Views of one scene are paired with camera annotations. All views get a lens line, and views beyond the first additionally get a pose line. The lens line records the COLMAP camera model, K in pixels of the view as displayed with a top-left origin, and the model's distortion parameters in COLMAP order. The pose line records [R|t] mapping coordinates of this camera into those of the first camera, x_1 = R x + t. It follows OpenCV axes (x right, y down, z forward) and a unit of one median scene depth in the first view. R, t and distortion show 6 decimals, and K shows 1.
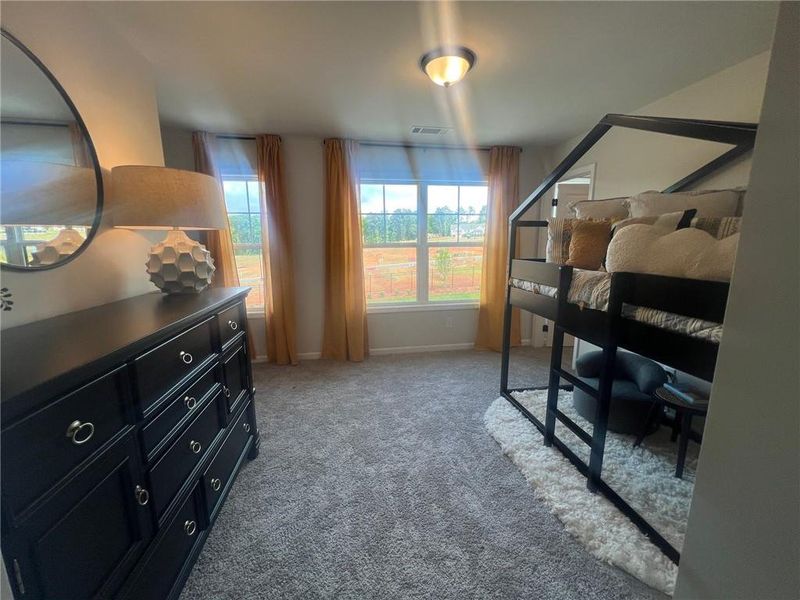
lens RADIAL K [[318.6, 0, 401.0], [0, 318.6, 301.1], [0, 0, 1]] dist [-0.000338, 0.000227]
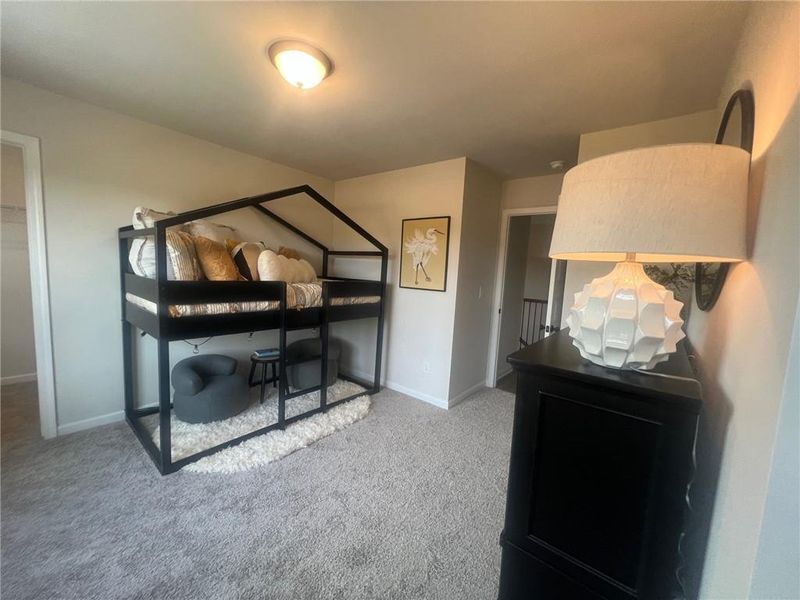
lens RADIAL K [[318.6, 0, 401.0], [0, 318.6, 301.1], [0, 0, 1]] dist [-0.000338, 0.000227]
pose [[-0.667863, -0.116578, 0.735098, -0.775049], [0.079507, 0.970831, 0.226198, -0.297924], [-0.740025, 0.209515, -0.639114, 1.540414]]
